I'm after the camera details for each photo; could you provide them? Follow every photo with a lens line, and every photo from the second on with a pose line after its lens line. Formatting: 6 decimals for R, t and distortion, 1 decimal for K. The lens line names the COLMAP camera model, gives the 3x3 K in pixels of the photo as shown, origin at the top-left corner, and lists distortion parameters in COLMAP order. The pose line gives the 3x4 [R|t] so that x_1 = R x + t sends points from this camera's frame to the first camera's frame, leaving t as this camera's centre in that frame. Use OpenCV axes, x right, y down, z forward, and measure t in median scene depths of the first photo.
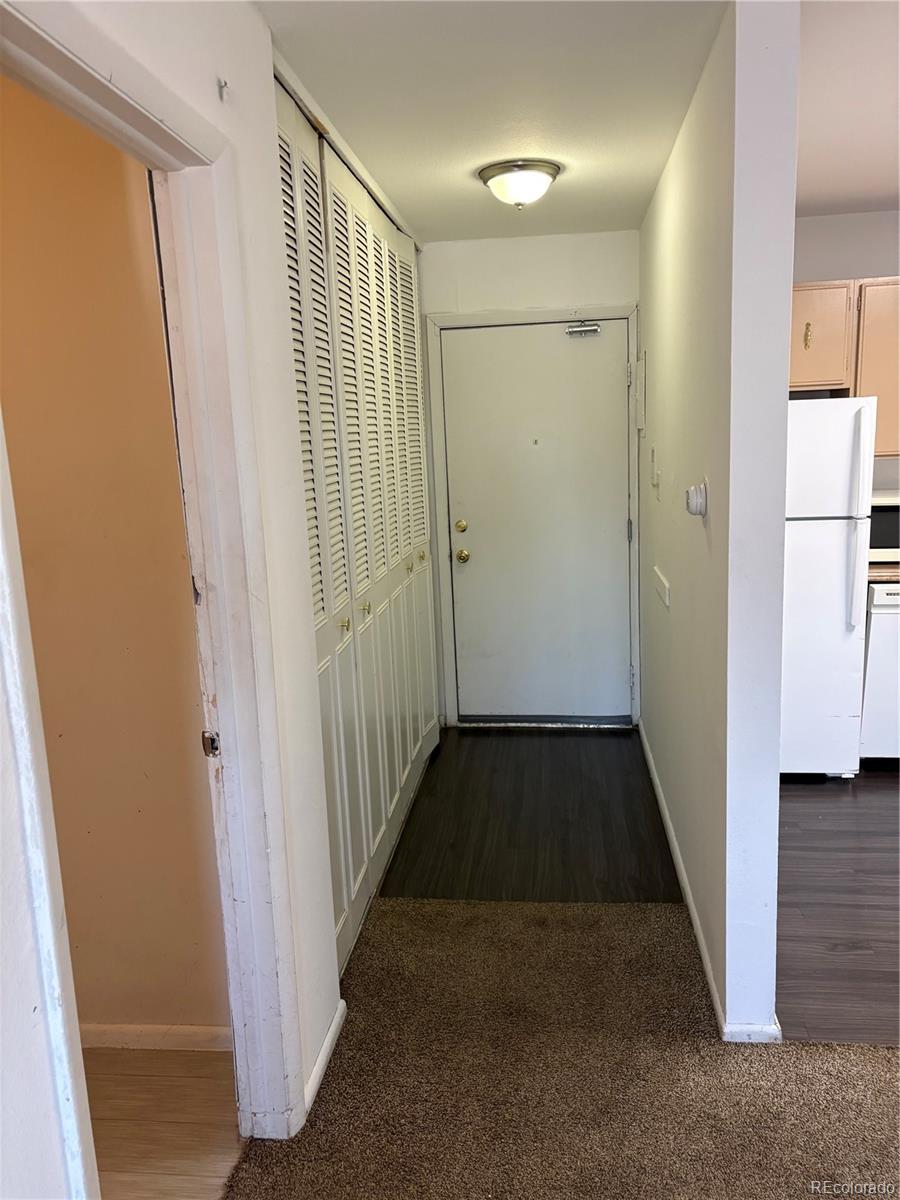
lens RADIAL K [[924.2, 0, 450.9], [0, 924.2, 606.2], [0, 0, 1]] dist [0.050164, -0.057971]
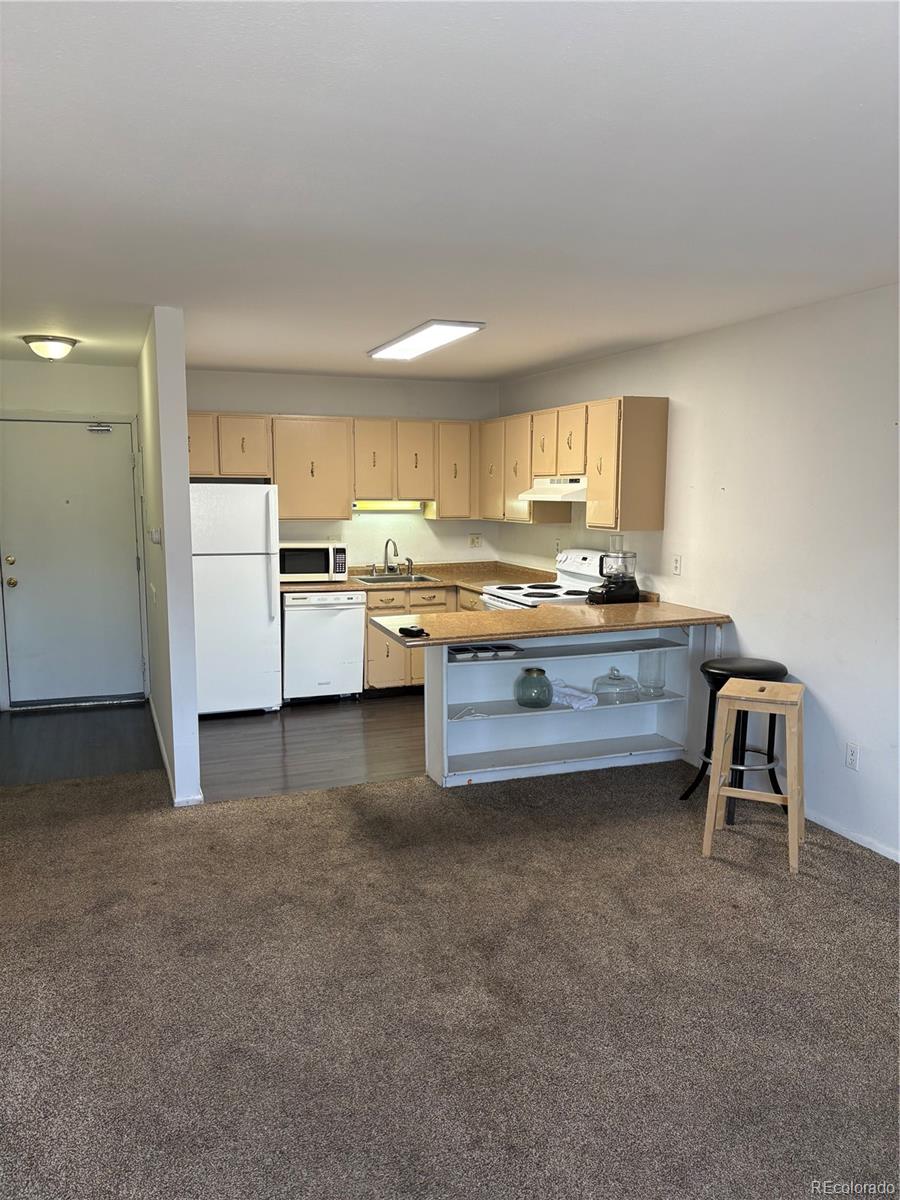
lens RADIAL K [[924.2, 0, 451.5], [0, 924.2, 605.7], [0, 0, 1]] dist [0.050164, -0.057971]
pose [[0.888795, -0.017865, 0.457956, -0.048668], [0.048324, 0.997323, -0.054881, 0.103705], [-0.455749, 0.070908, 0.887279, -0.620553]]
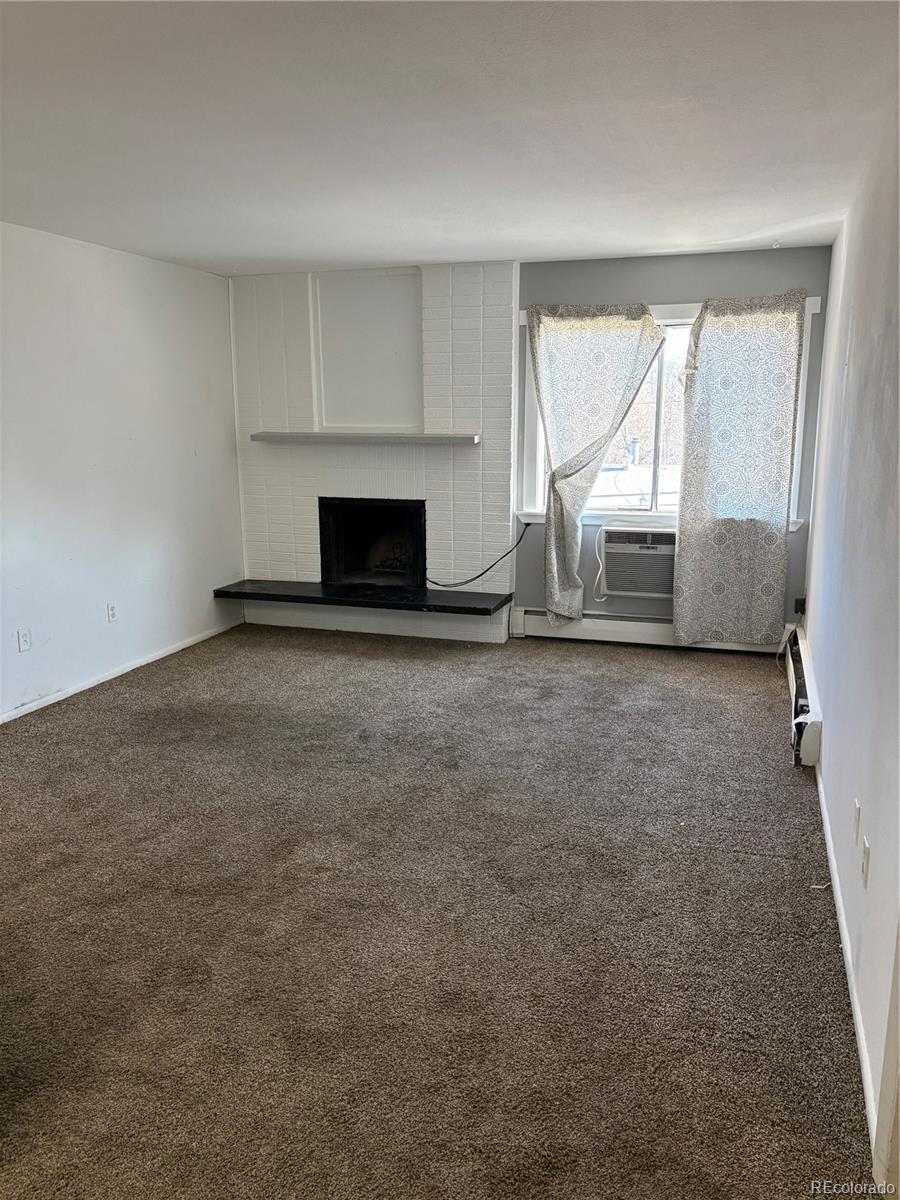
lens RADIAL K [[924.2, 0, 445.0], [0, 924.2, 597.7], [0, 0, 1]] dist [0.050164, -0.057971]
pose [[-0.975660, -0.004659, 0.219240, 0.013968], [0.080355, 0.922640, 0.377199, -0.214676], [-0.204037, 0.385634, -0.899808, 1.071845]]
